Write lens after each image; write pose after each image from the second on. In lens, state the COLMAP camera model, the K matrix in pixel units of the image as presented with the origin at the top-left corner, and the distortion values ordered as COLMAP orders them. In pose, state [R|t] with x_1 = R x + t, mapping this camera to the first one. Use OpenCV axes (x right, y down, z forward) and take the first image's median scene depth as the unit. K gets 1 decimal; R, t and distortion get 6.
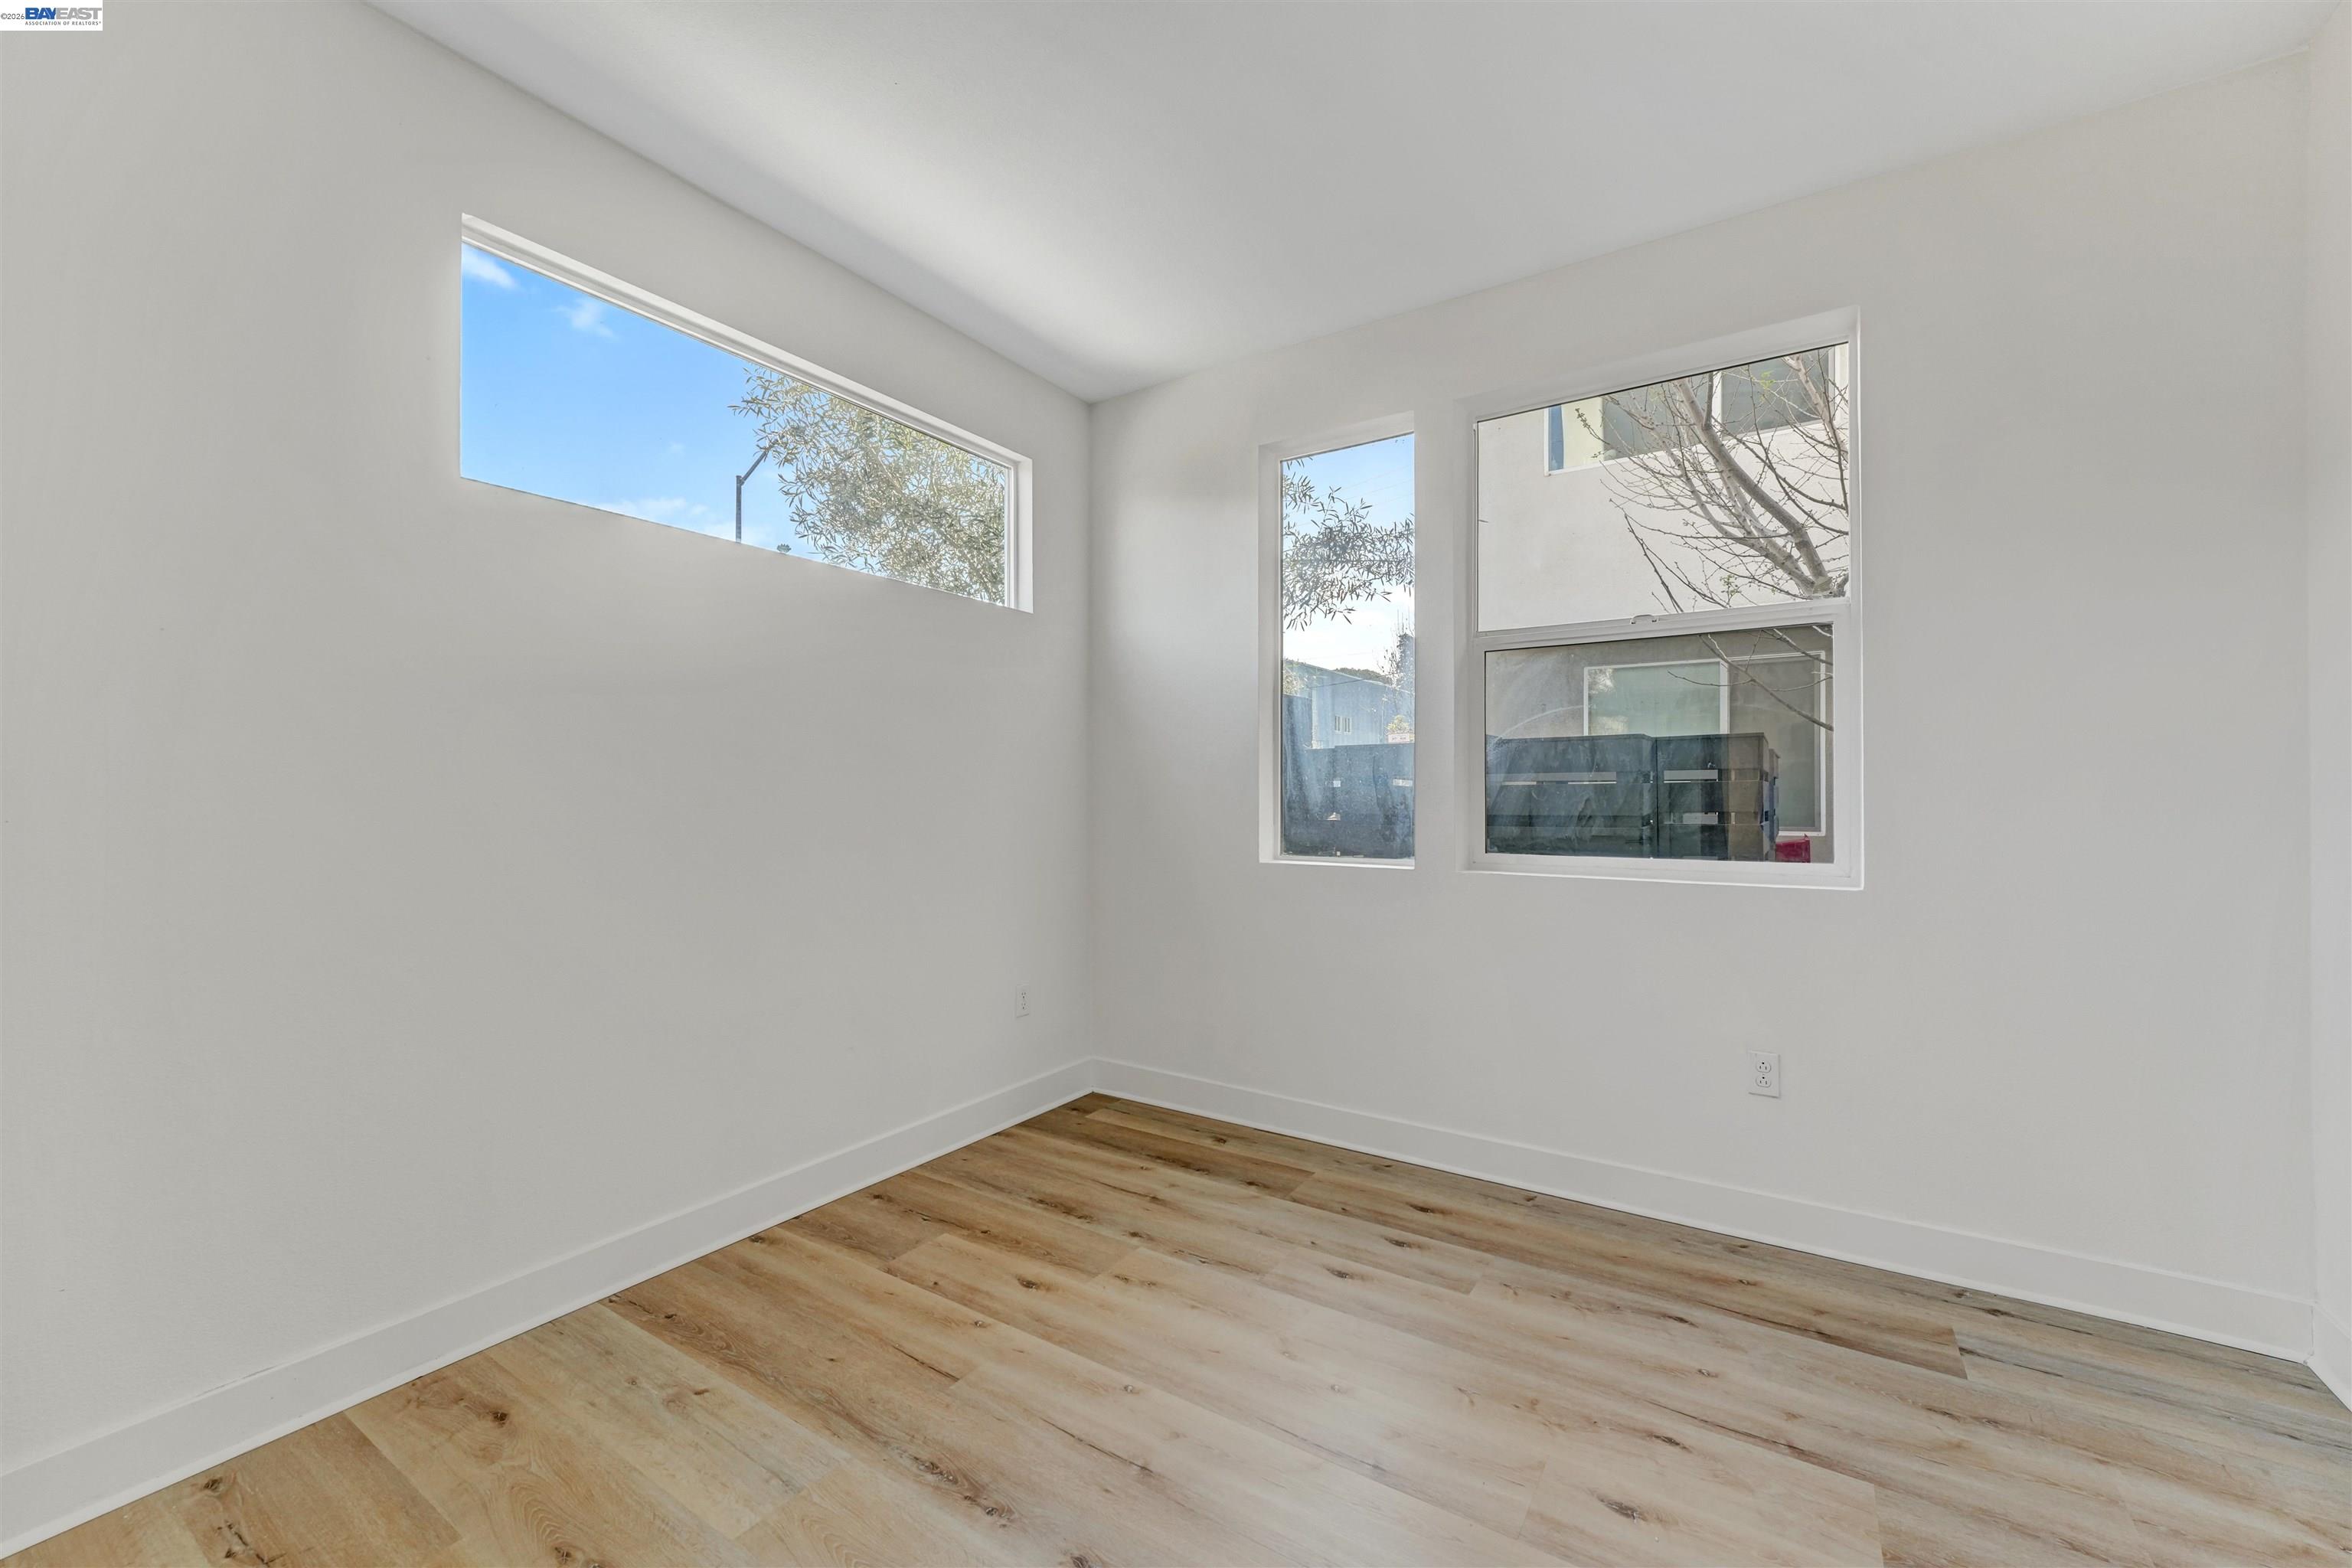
lens RADIAL K [[942.0, 0, 1174.0], [0, 942.0, 791.4], [0, 0, 1]] dist [-0.003532, 0.002583]
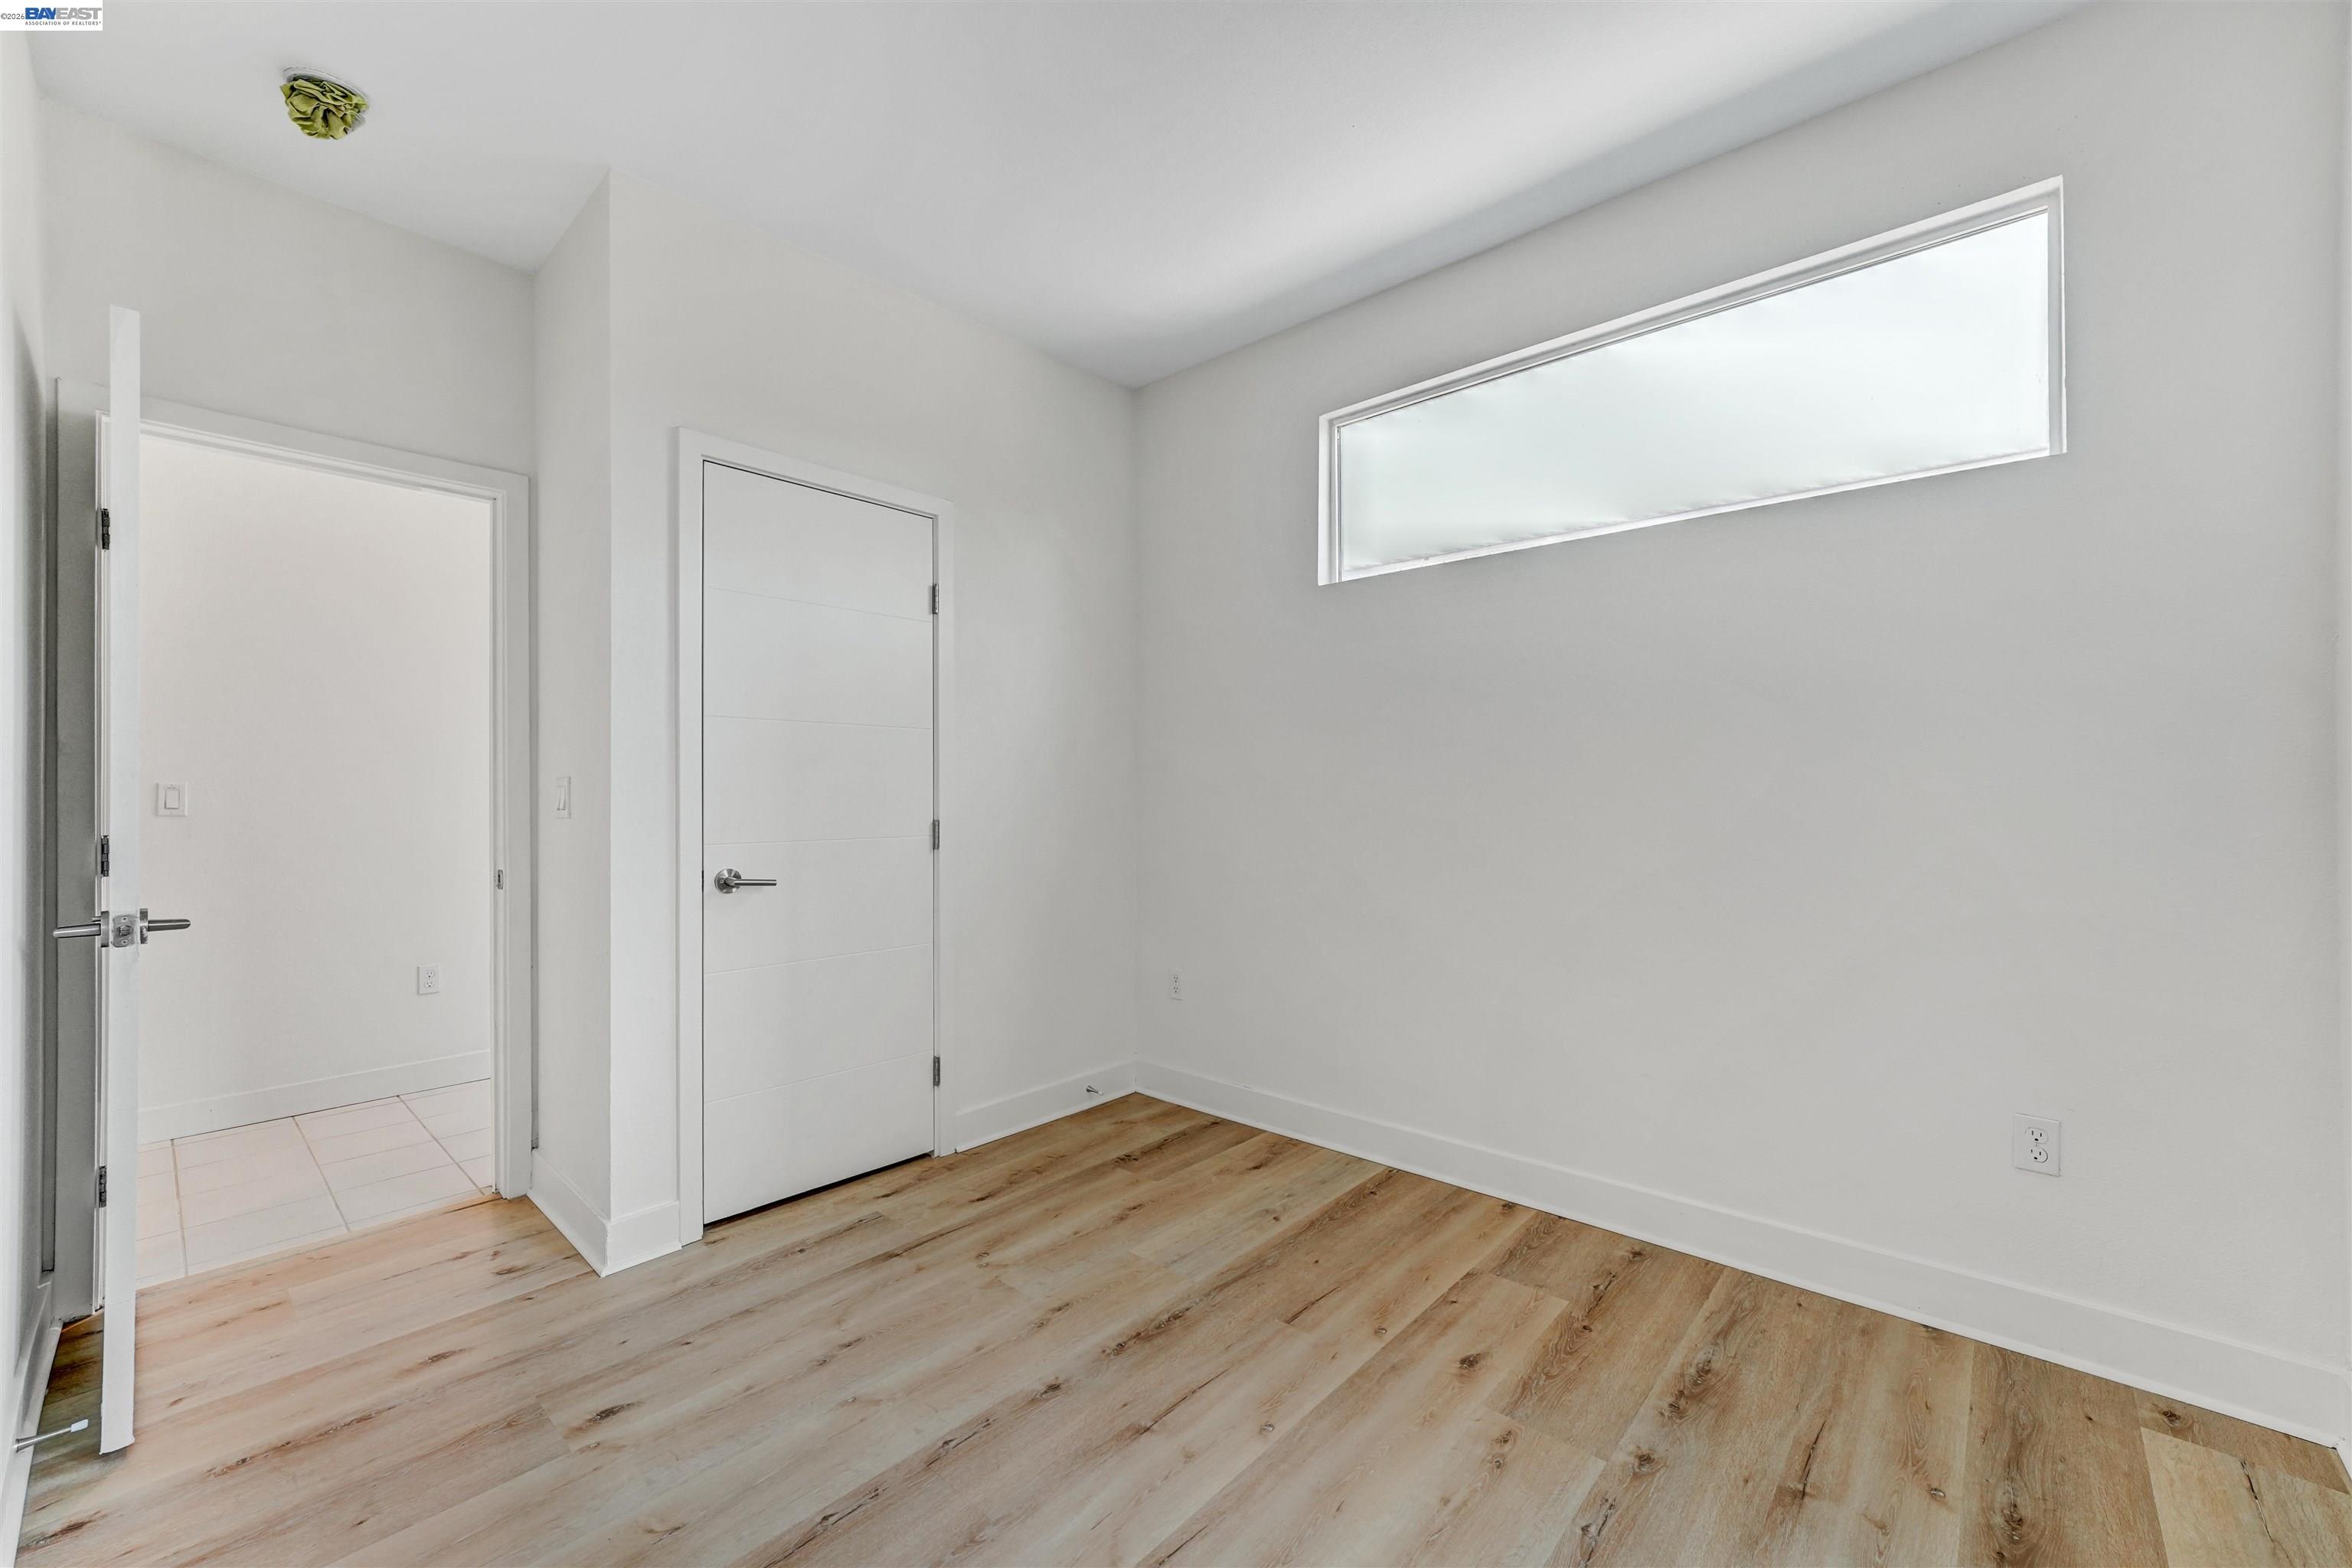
lens RADIAL K [[942.0, 0, 1174.3], [0, 942.0, 785.4], [0, 0, 1]] dist [-0.003532, 0.002583]
pose [[-0.151503, -0.002501, -0.988454, 0.757231], [0.008932, 0.999953, -0.003899, 0.000938], [0.988416, -0.009420, -0.151473, 0.898644]]
